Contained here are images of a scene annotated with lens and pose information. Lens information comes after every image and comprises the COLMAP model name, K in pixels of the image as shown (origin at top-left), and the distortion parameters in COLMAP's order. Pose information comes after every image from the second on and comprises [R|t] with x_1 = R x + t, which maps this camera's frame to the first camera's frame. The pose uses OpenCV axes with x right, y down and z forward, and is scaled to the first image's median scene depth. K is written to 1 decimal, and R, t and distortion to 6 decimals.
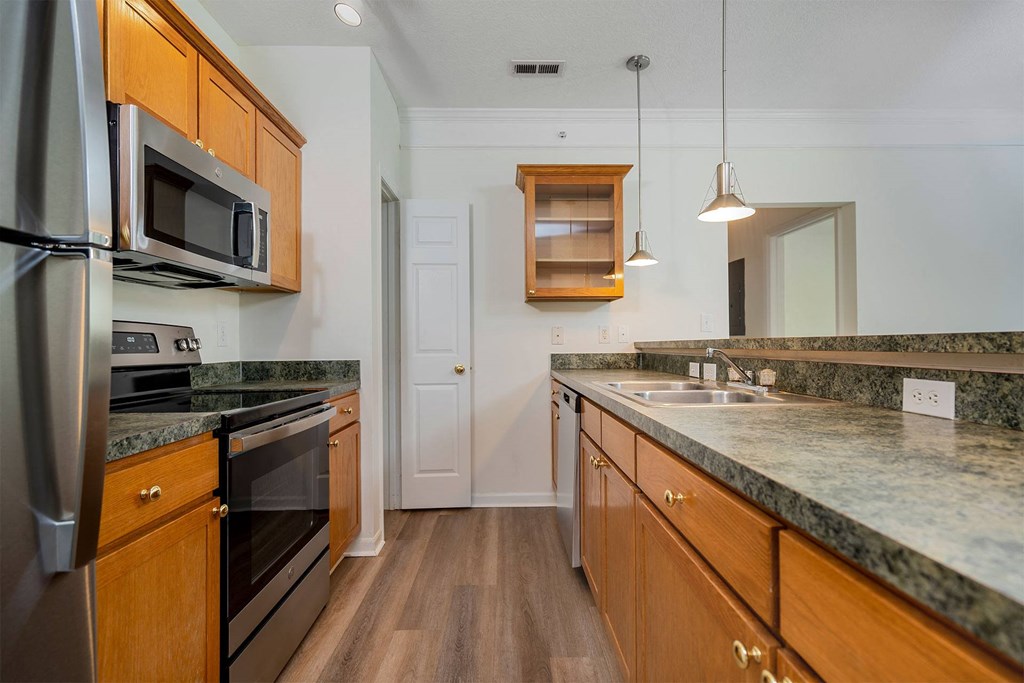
lens RADIAL K [[471.0, 0, 512.0], [0, 471.0, 341.5], [0, 0, 1]] dist [-0.001925, -0.000175]
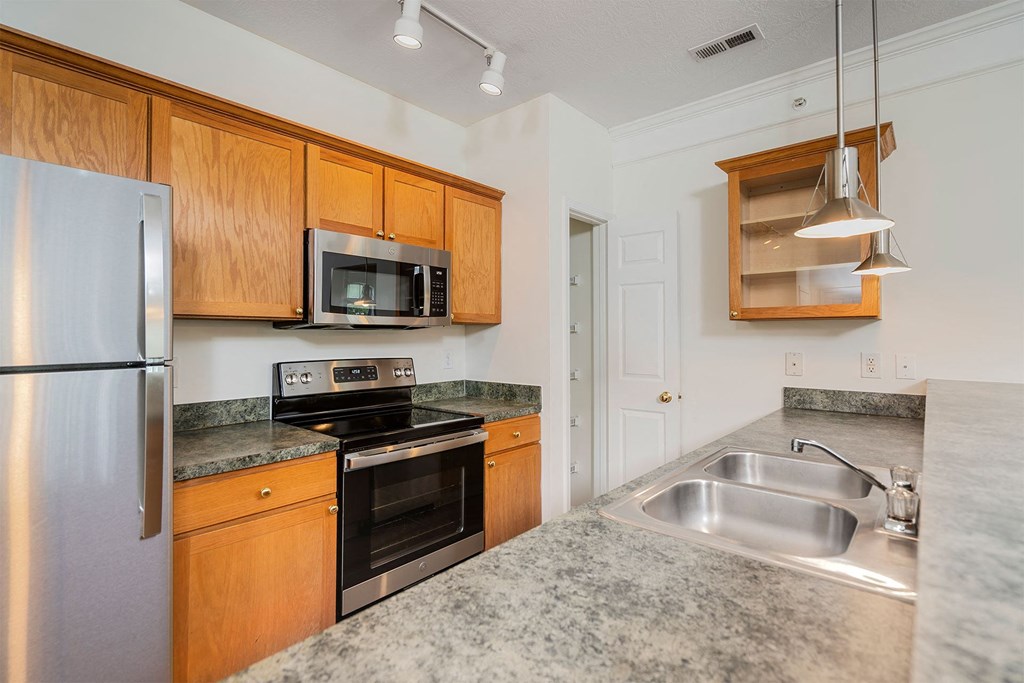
lens RADIAL K [[483.8, 0, 516.8], [0, 483.8, 324.5], [0, 0, 1]] dist [-0.000548, -0.000094]
pose [[0.738142, -0.007374, -0.674605, 0.444210], [0.000237, 0.999943, -0.010671, -0.103371], [0.674645, 0.007717, 0.738102, 0.168737]]
